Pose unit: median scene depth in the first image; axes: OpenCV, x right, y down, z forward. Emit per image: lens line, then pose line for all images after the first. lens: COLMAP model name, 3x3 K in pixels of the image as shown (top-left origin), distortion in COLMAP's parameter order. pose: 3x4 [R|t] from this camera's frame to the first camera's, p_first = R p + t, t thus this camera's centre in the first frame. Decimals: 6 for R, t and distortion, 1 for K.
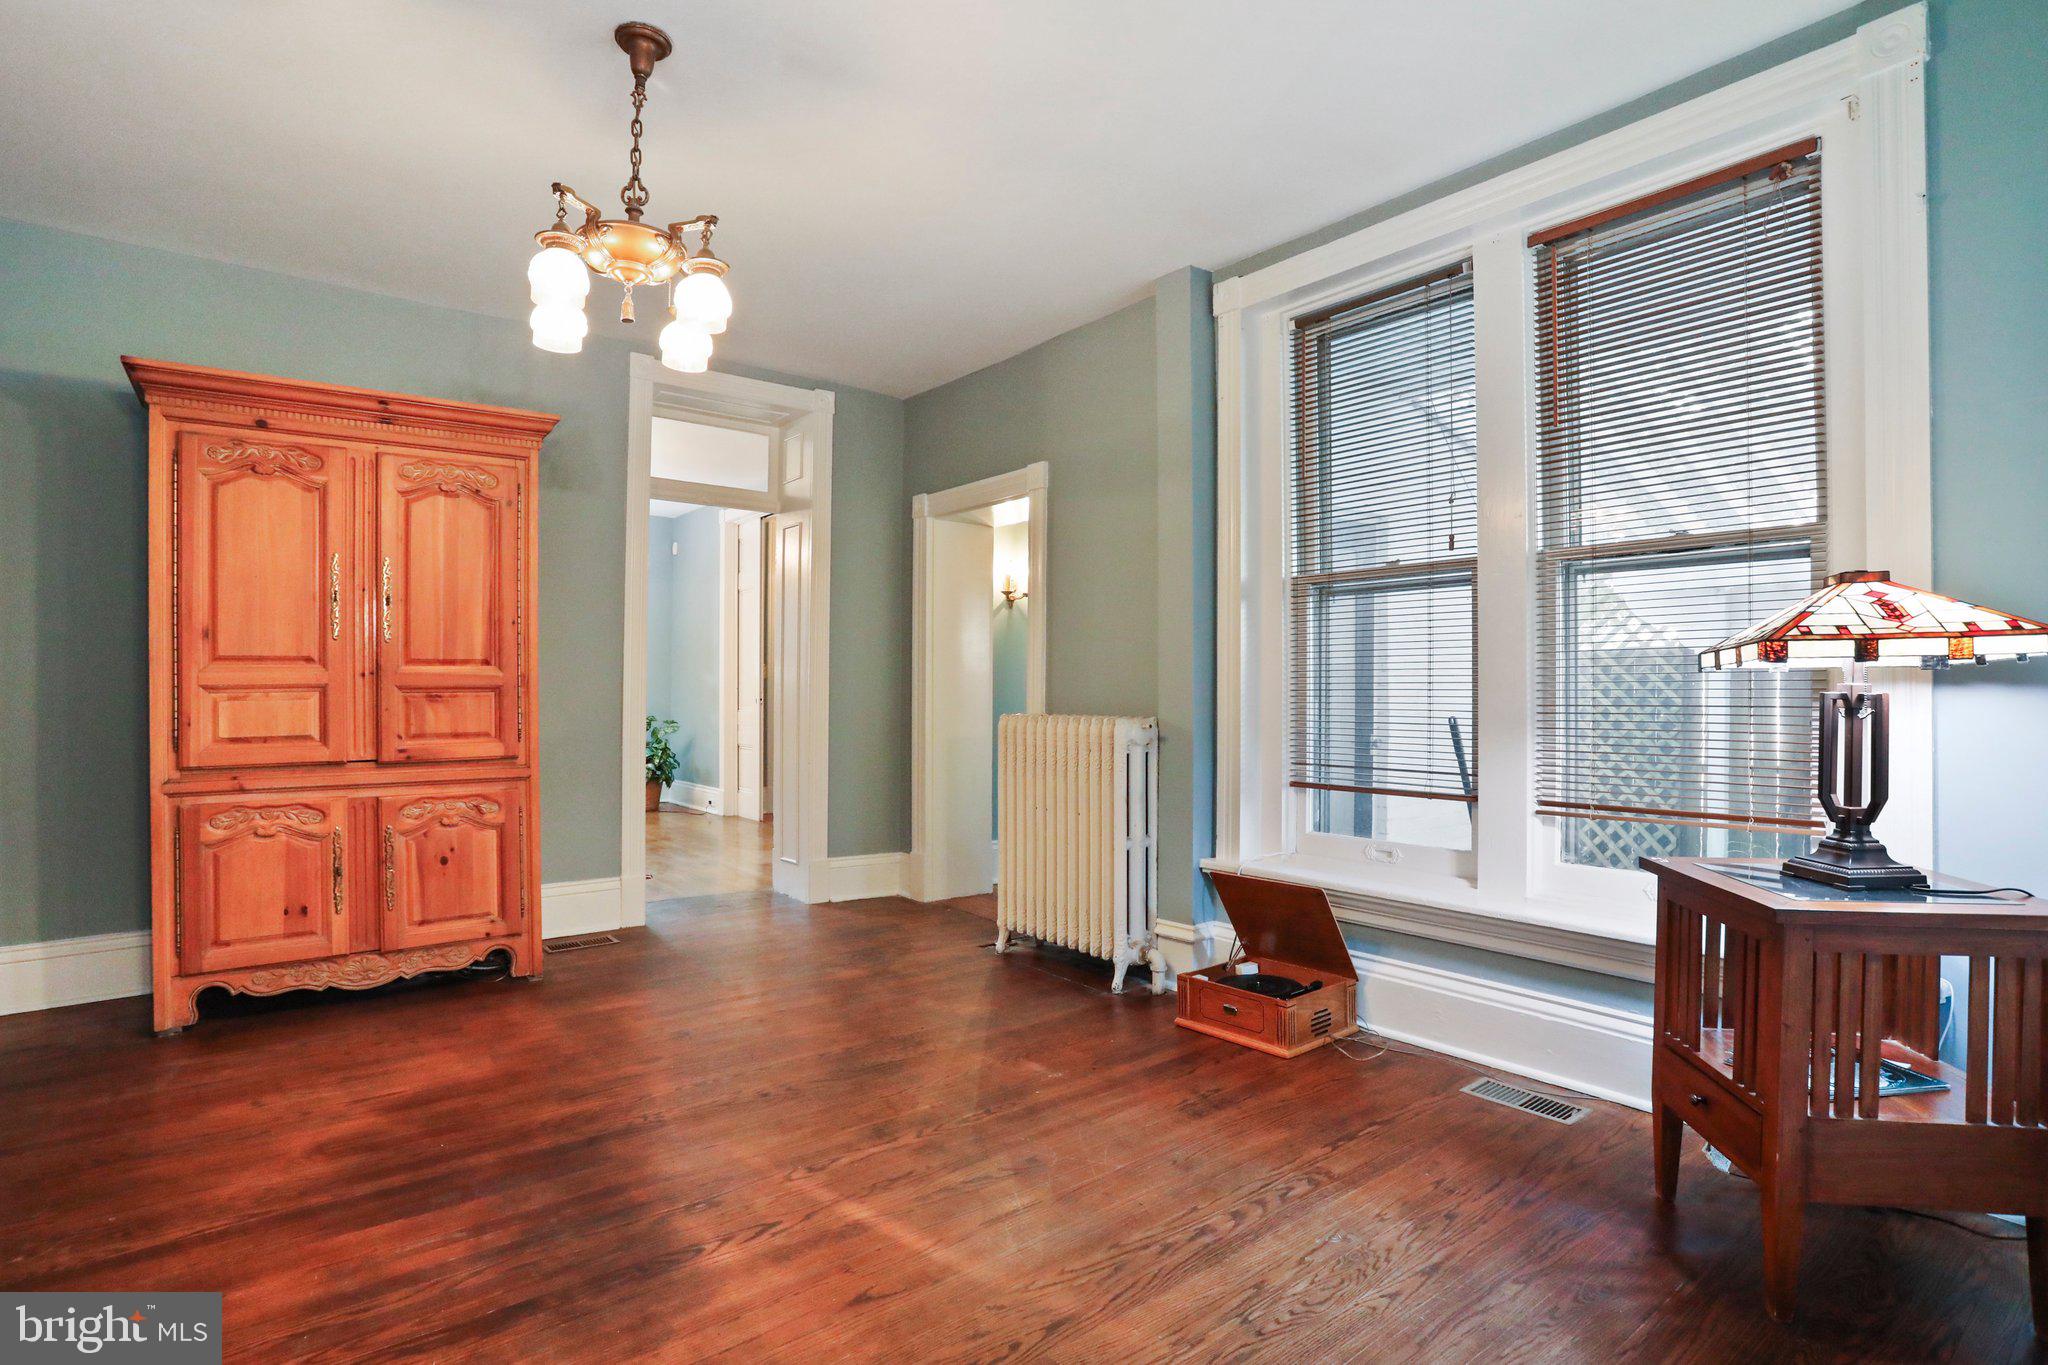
lens RADIAL K [[1015.4, 0, 1011.0], [0, 1015.4, 686.1], [0, 0, 1]] dist [-0.079000, 0.037210]
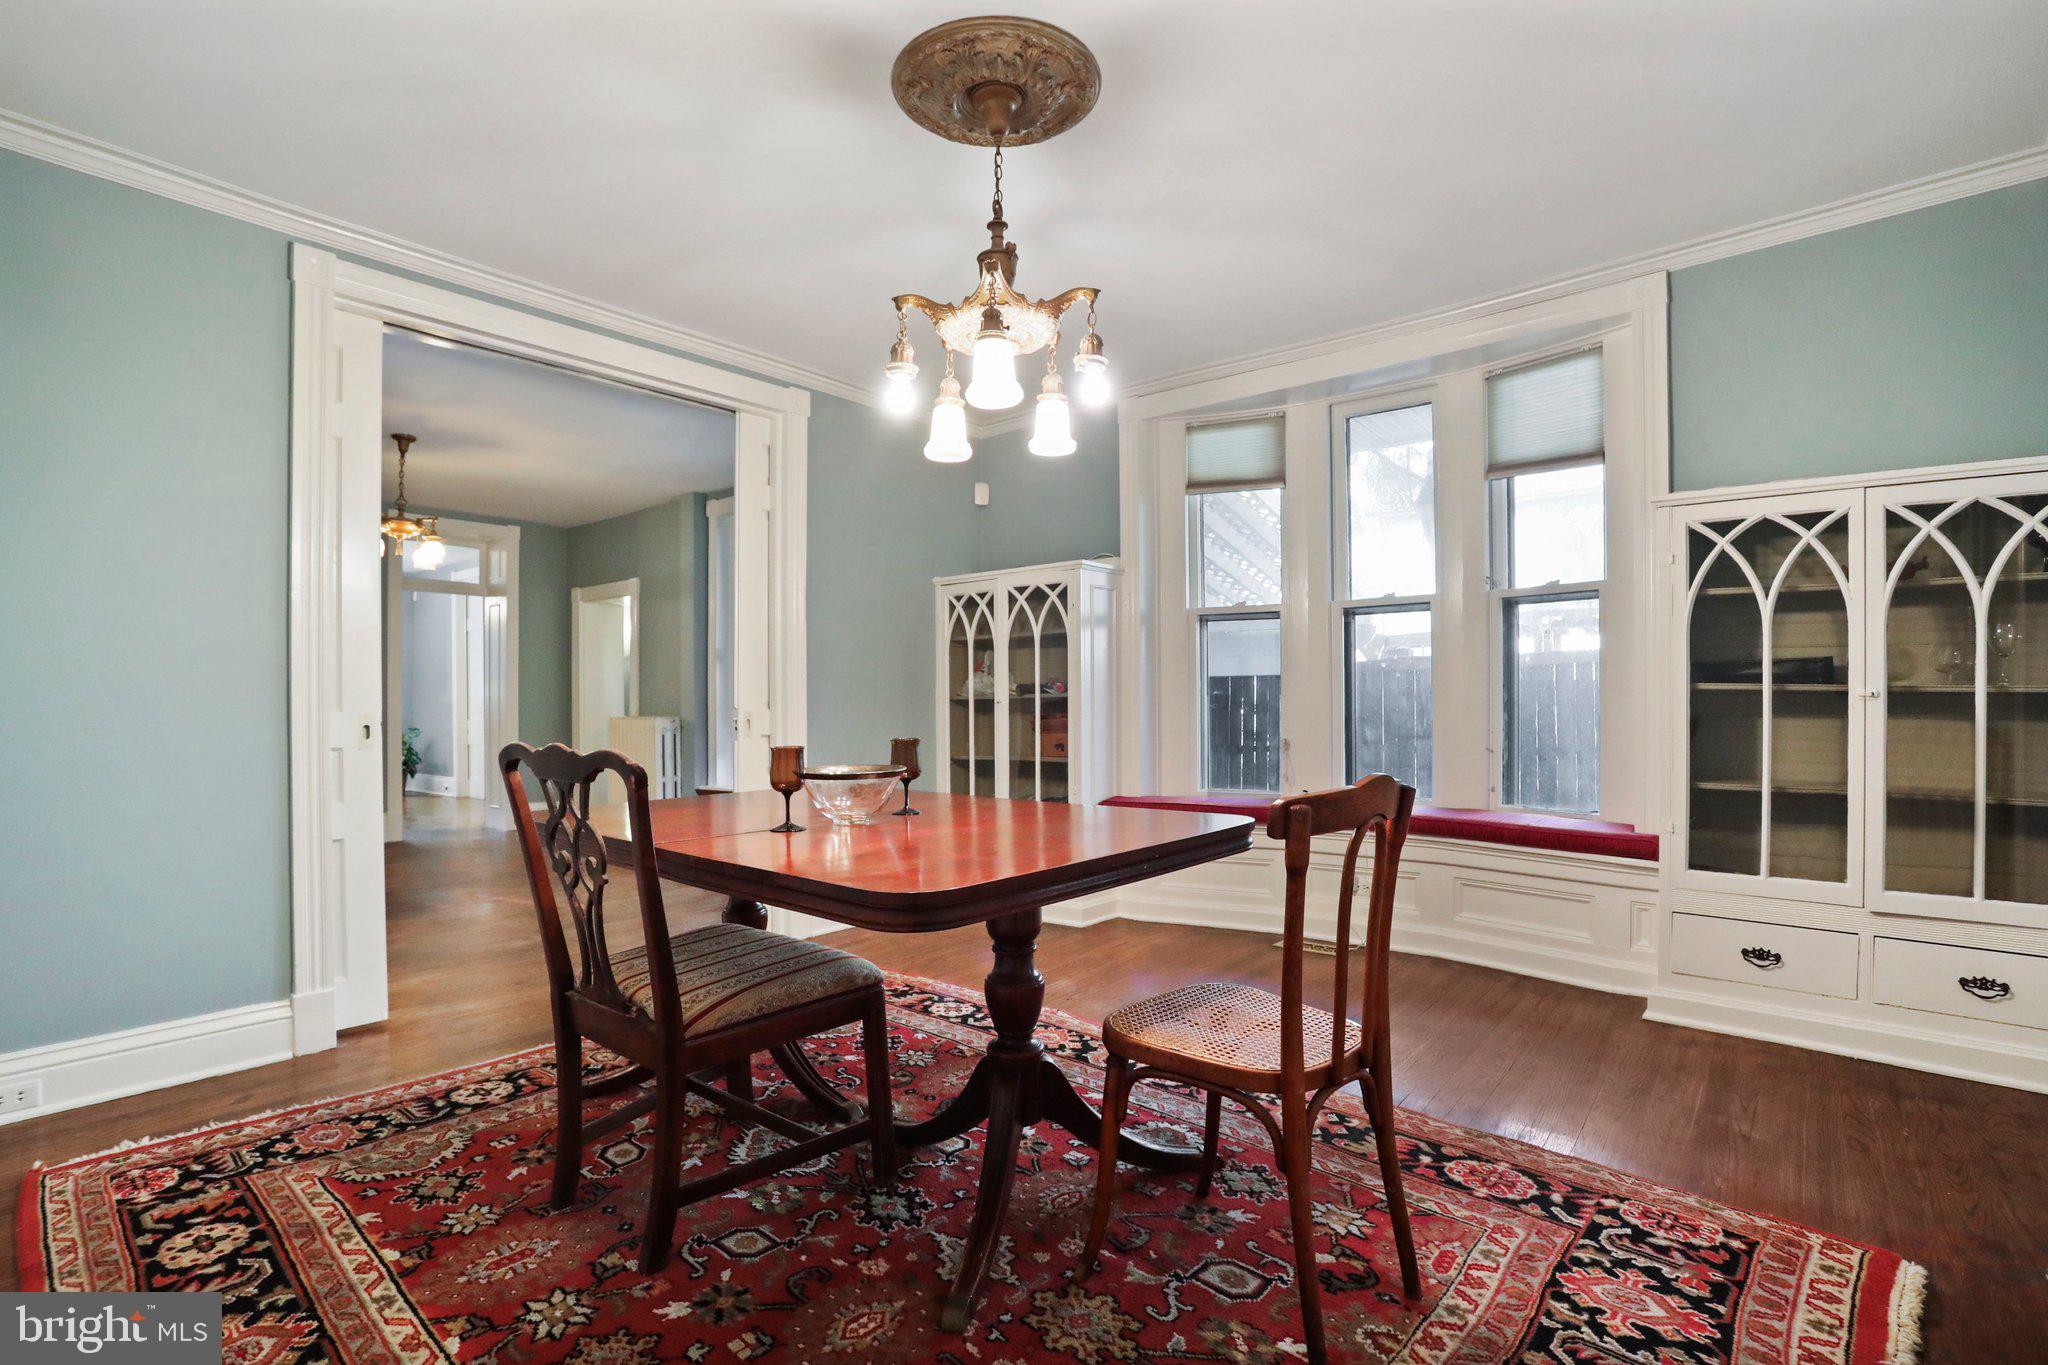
lens RADIAL K [[1026.5, 0, 1023.3], [0, 1026.5, 703.5], [0, 0, 1]] dist [-0.058303, 0.020933]
pose [[0.974911, -0.007913, 0.222455, 0.466124], [0.006360, 0.999950, 0.007700, -0.007182], [-0.222505, -0.006092, 0.974913, -1.466042]]
